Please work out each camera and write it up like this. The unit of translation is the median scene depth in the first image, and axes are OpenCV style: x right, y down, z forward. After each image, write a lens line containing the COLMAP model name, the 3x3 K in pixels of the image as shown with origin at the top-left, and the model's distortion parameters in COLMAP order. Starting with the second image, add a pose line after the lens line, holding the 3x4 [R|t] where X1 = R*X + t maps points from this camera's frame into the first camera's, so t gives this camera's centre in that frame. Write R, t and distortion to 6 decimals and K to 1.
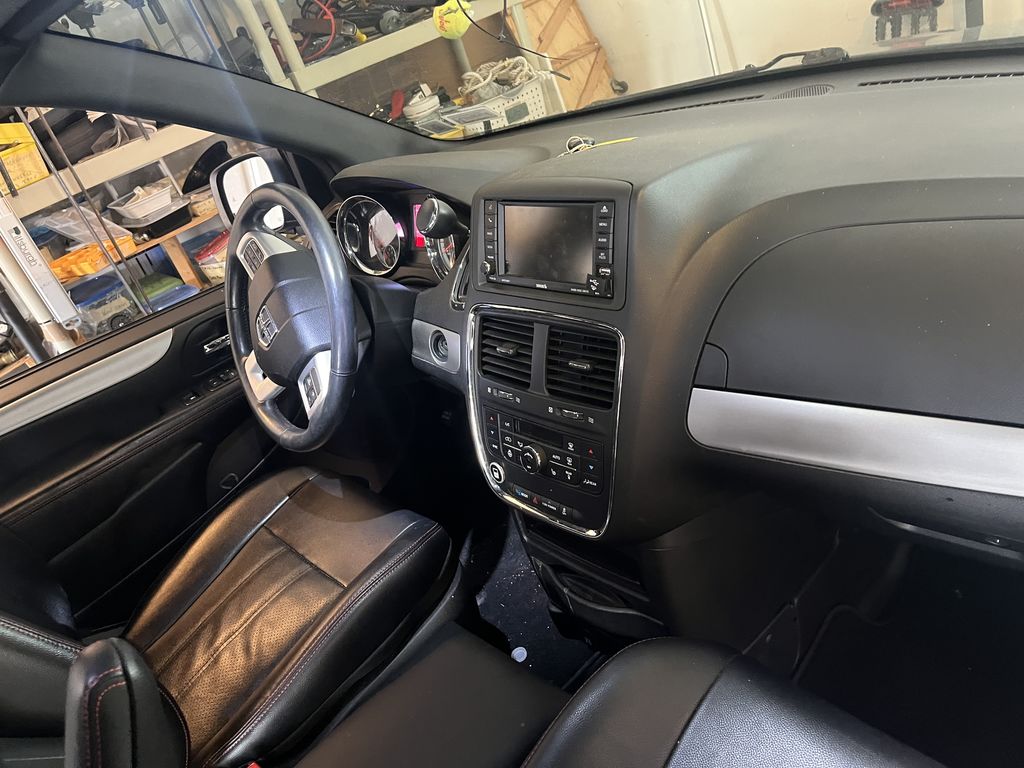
lens RADIAL K [[780.6, 0, 512.0], [0, 780.6, 384.0], [0, 0, 1]] dist [0.004388, 0.011908]
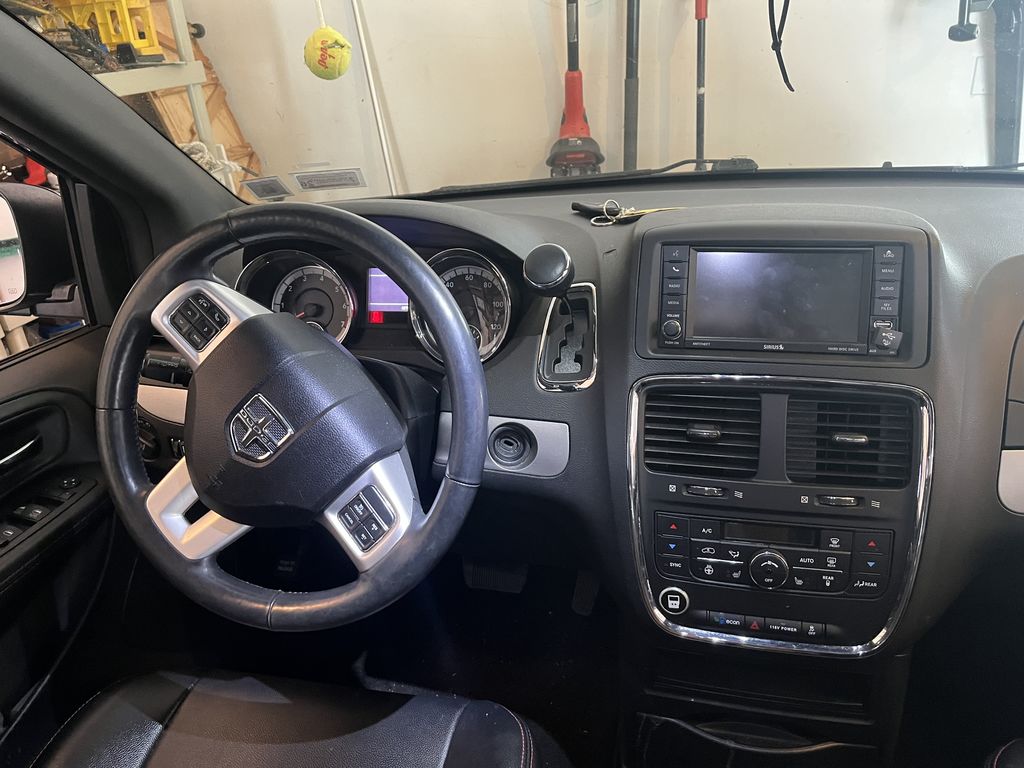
lens RADIAL K [[780.6, 0, 512.0], [0, 780.6, 384.0], [0, 0, 1]] dist [0.004388, 0.011908]
pose [[0.807331, 0.003245, 0.590090, -0.642554], [0.102828, 0.983912, -0.146095, 0.002754], [-0.581070, 0.178625, 0.794009, 0.504494]]
